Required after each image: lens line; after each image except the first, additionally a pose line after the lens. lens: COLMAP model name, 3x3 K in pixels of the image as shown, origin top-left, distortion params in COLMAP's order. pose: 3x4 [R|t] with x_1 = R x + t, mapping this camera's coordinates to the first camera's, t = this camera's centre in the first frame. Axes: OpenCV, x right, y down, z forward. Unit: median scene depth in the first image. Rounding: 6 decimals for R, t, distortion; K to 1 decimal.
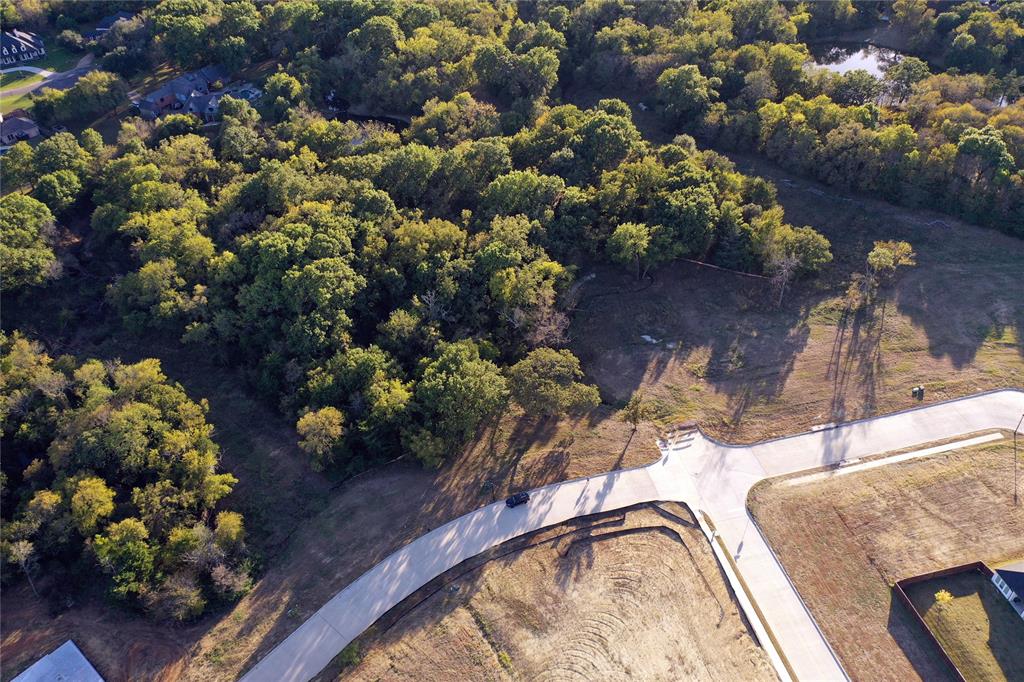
lens RADIAL K [[804.6, 0, 512.0], [0, 804.6, 341.0], [0, 0, 1]] dist [-0.004626, -0.000395]
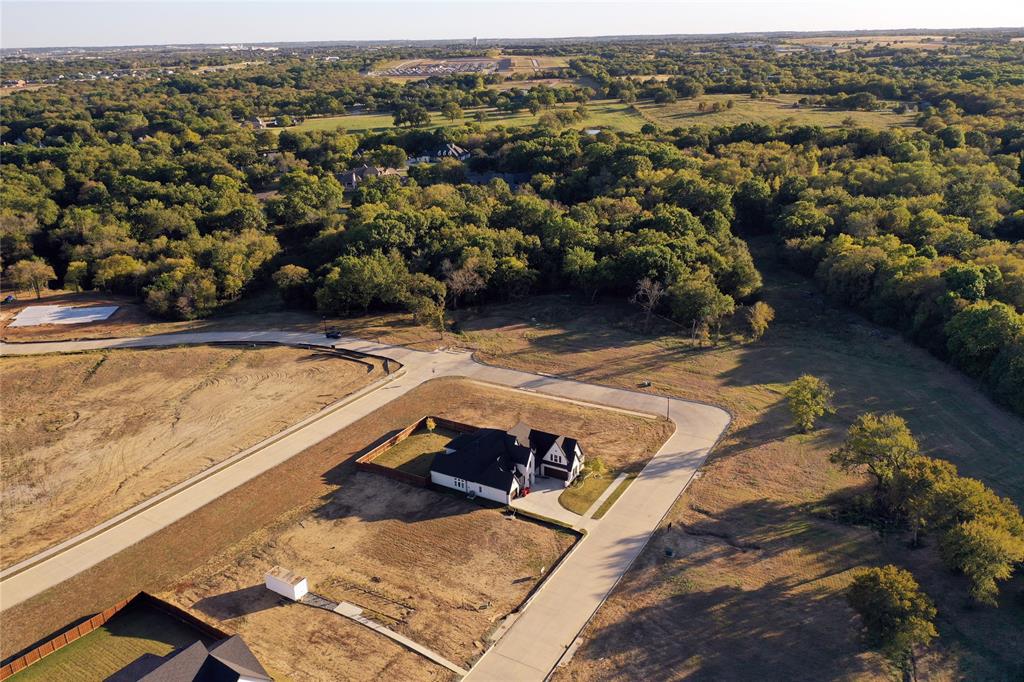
lens RADIAL K [[804.6, 0, 512.0], [0, 804.6, 341.0], [0, 0, 1]] dist [-0.004626, -0.000395]
pose [[0.740895, 0.262807, -0.618068, 0.871186], [-0.434772, 0.889095, -0.143123, 0.207767], [0.511907, 0.374757, 0.772987, 0.030913]]
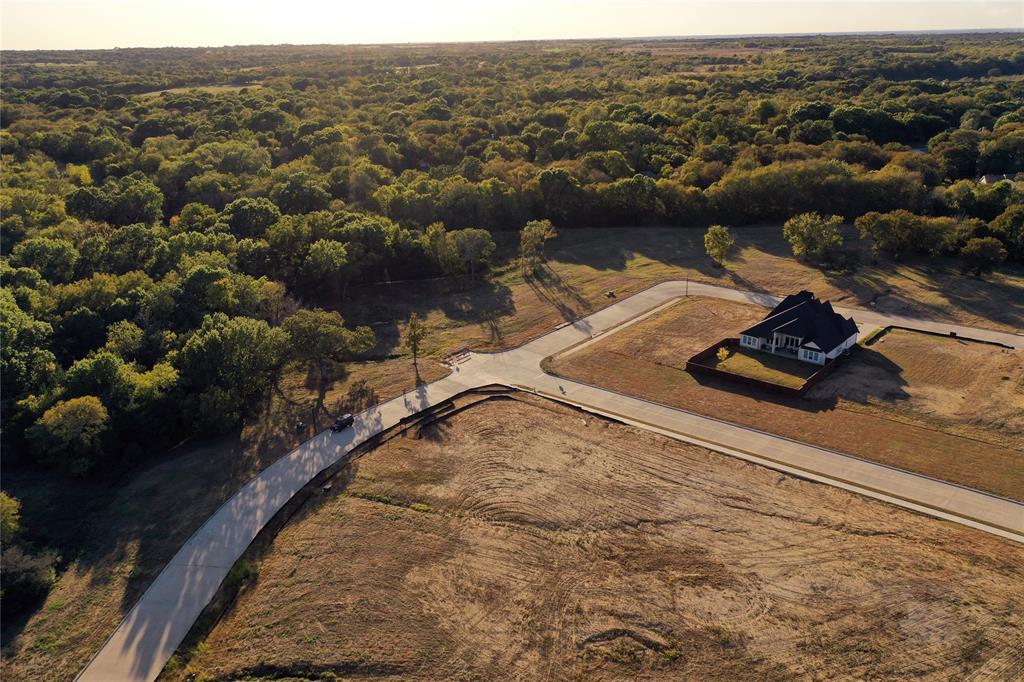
lens RADIAL K [[804.6, 0, 512.0], [0, 804.6, 341.0], [0, 0, 1]] dist [-0.004626, -0.000395]
pose [[0.819192, -0.182403, 0.543741, -0.238874], [0.356957, 0.904219, -0.234457, 0.299500], [-0.448895, 0.386157, 0.805838, 0.102262]]
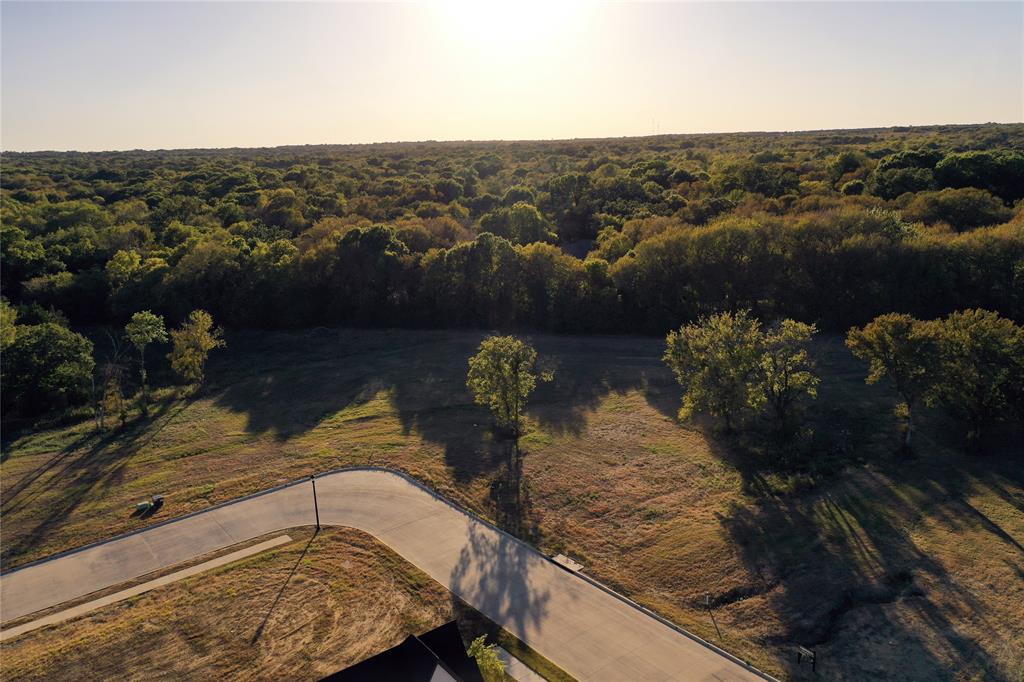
lens RADIAL K [[804.6, 0, 512.0], [0, 804.6, 341.0], [0, 0, 1]] dist [-0.004626, -0.000395]
pose [[0.910490, -0.089215, 0.403793, 0.435983], [0.260200, 0.882524, -0.391724, 0.181054], [-0.321409, 0.461728, 0.826743, 0.424781]]
